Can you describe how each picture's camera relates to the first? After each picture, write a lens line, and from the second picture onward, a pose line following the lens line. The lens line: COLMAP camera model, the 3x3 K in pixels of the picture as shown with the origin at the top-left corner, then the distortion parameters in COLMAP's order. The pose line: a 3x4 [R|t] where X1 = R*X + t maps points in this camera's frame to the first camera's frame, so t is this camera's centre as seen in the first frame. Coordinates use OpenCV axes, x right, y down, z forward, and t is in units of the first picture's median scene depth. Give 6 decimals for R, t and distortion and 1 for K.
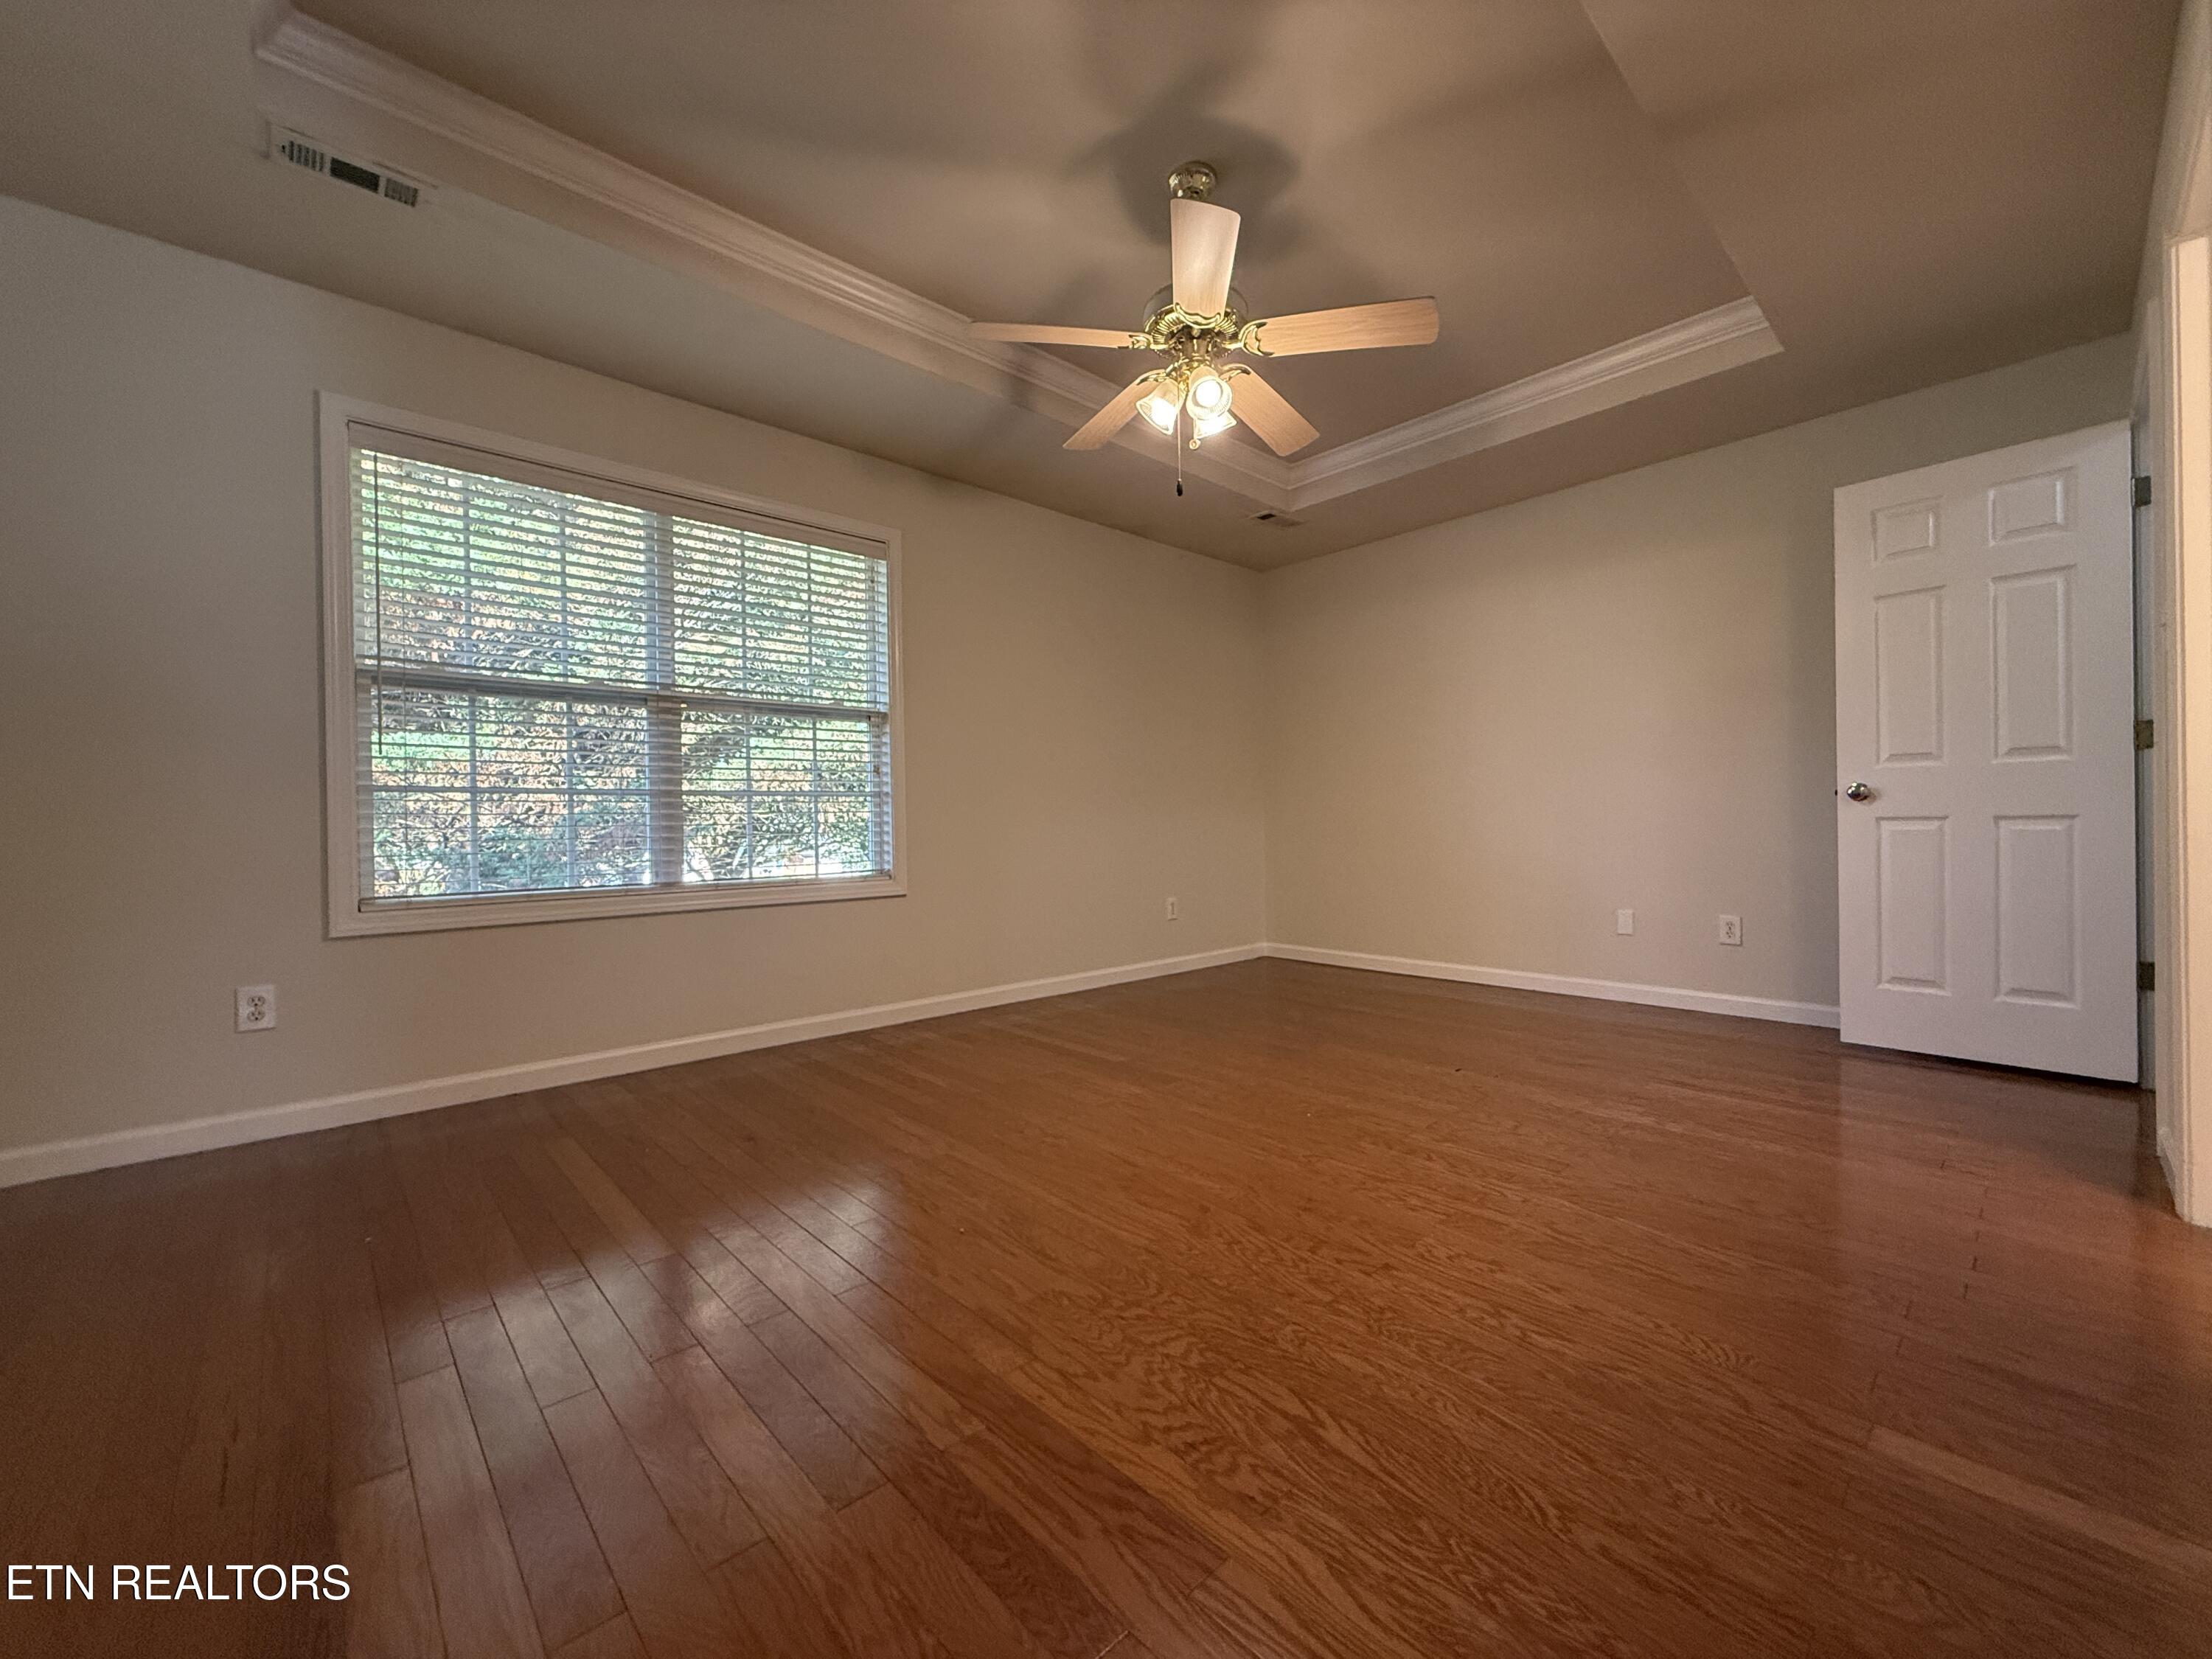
lens RADIAL K [[878.3, 0, 1106.0], [0, 878.3, 829.5], [0, 0, 1]] dist [-0.001583, -0.000031]
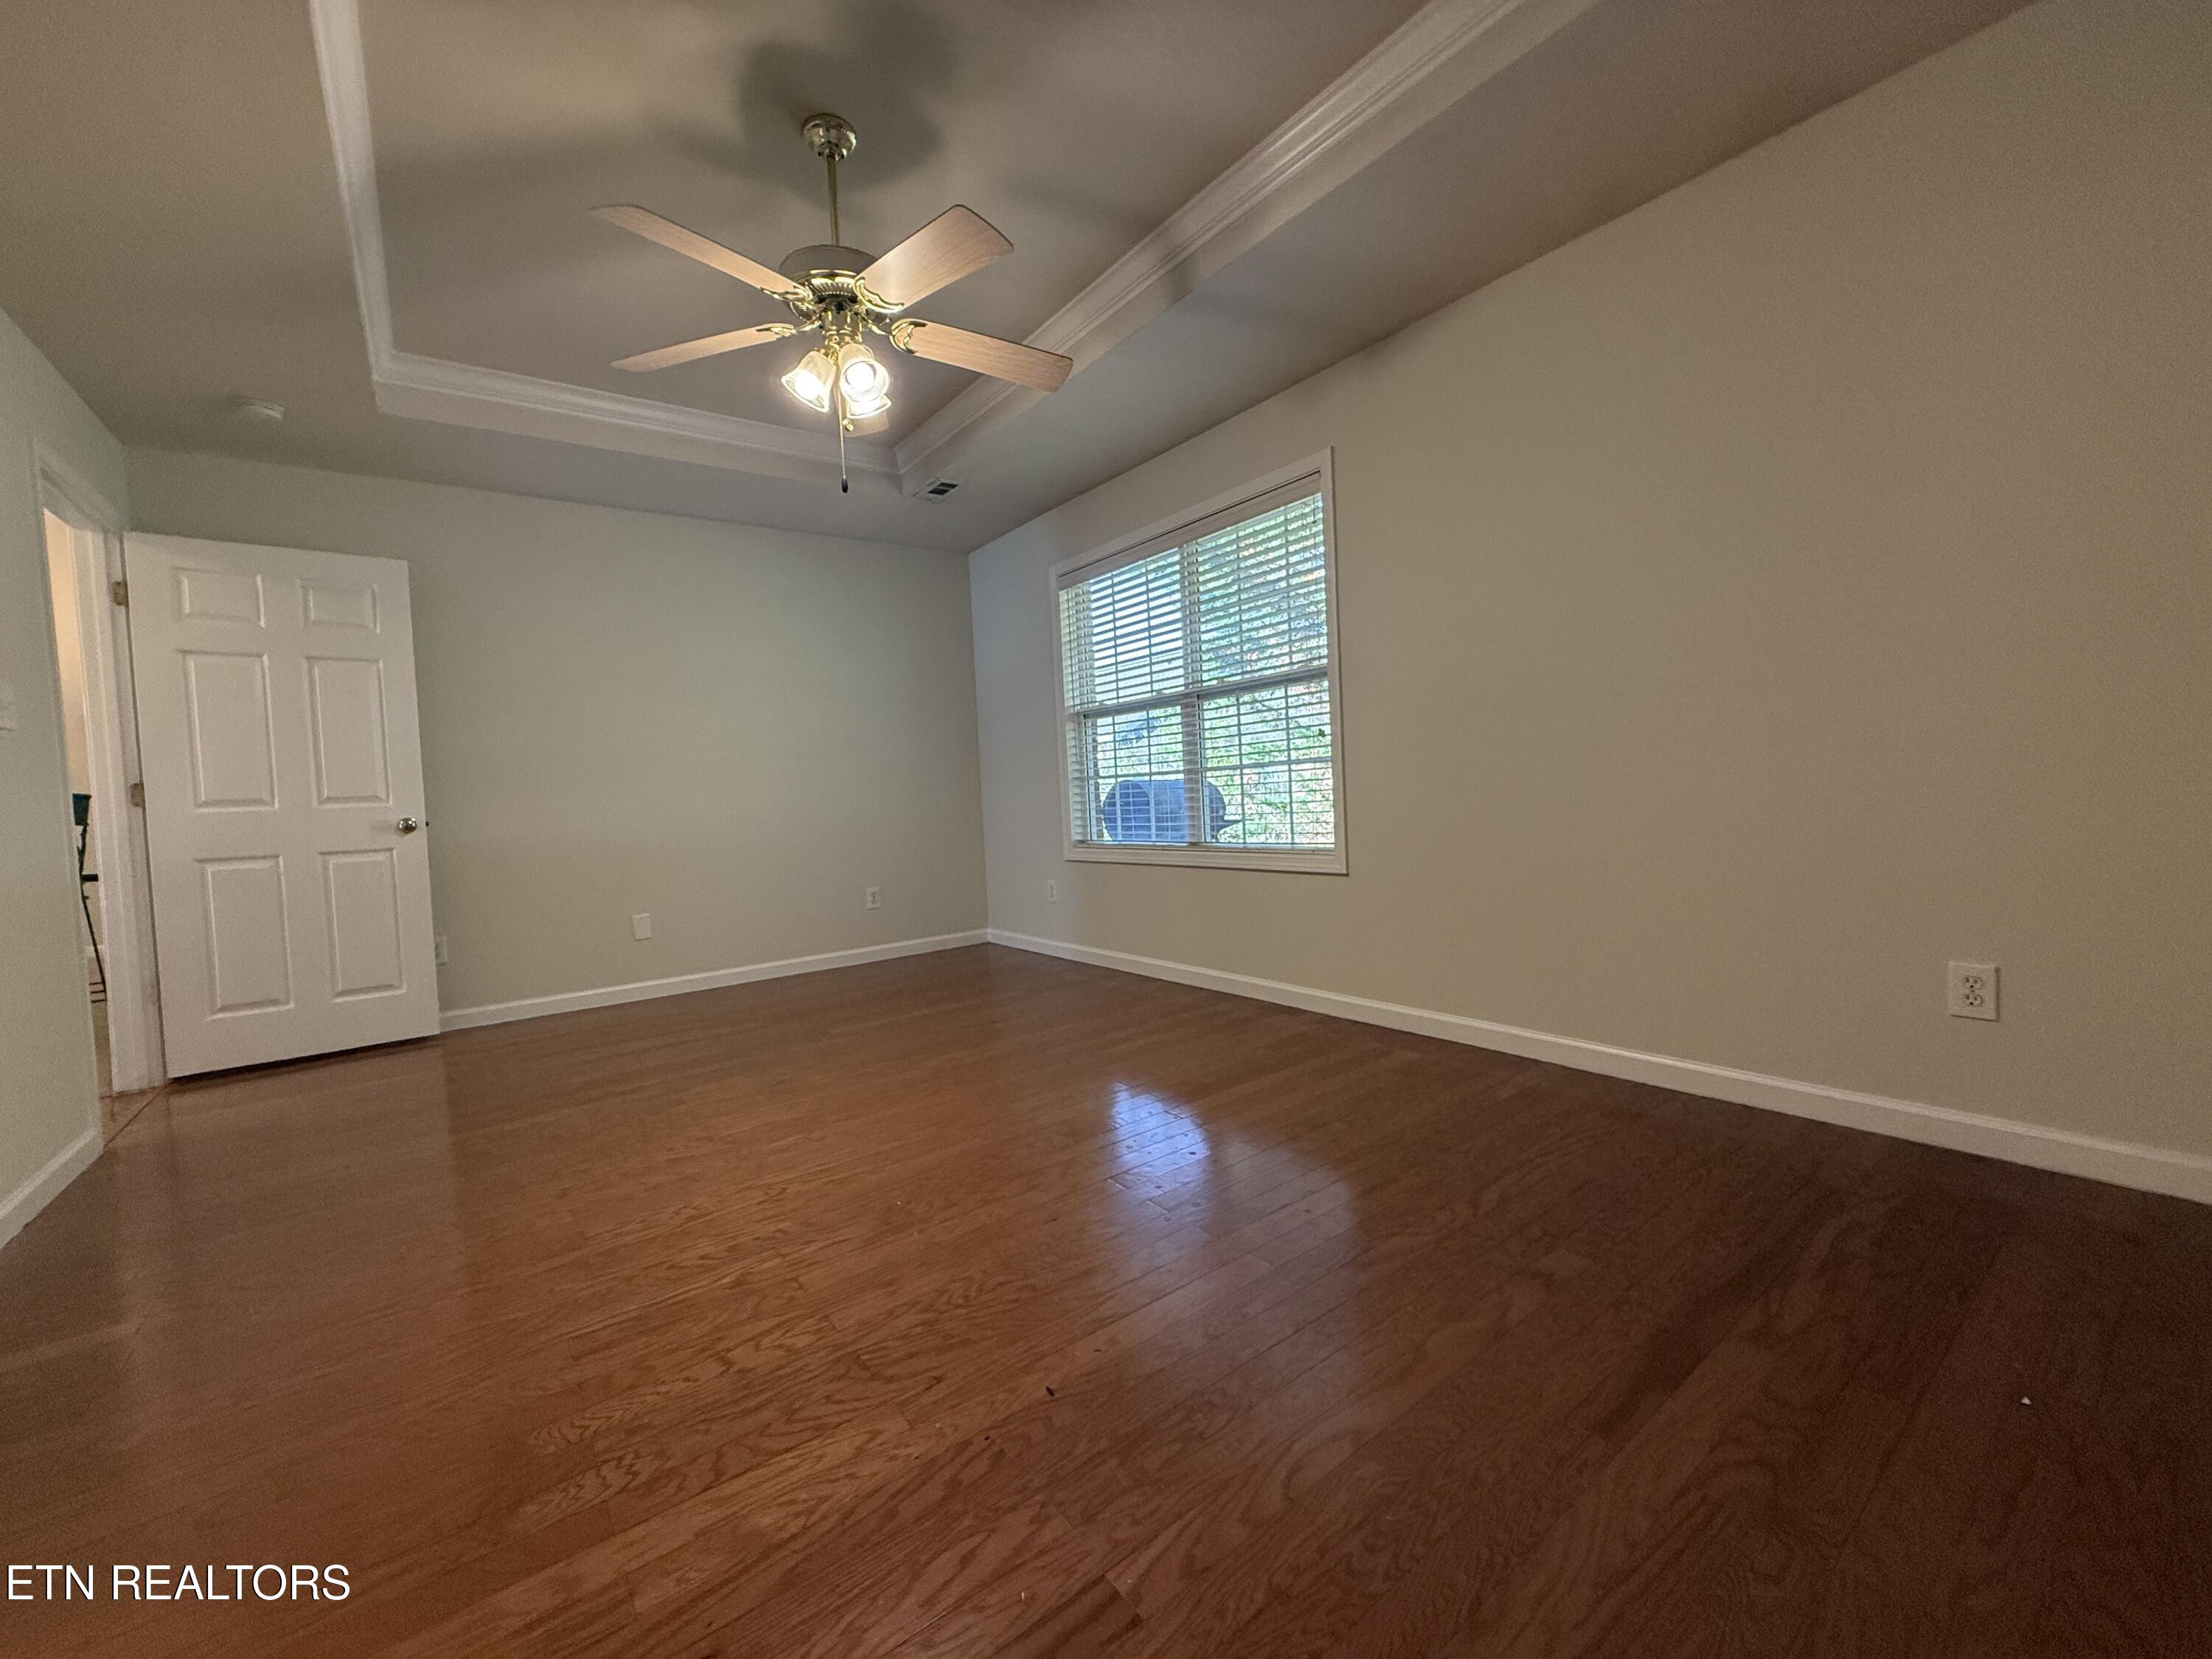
lens RADIAL K [[878.3, 0, 1106.0], [0, 878.3, 829.5], [0, 0, 1]] dist [-0.001583, -0.000031]
pose [[-0.095253, 0.057237, -0.993806, 1.065550], [0.044139, 0.997607, 0.053225, -0.042818], [0.994474, -0.038796, -0.097551, 1.395456]]
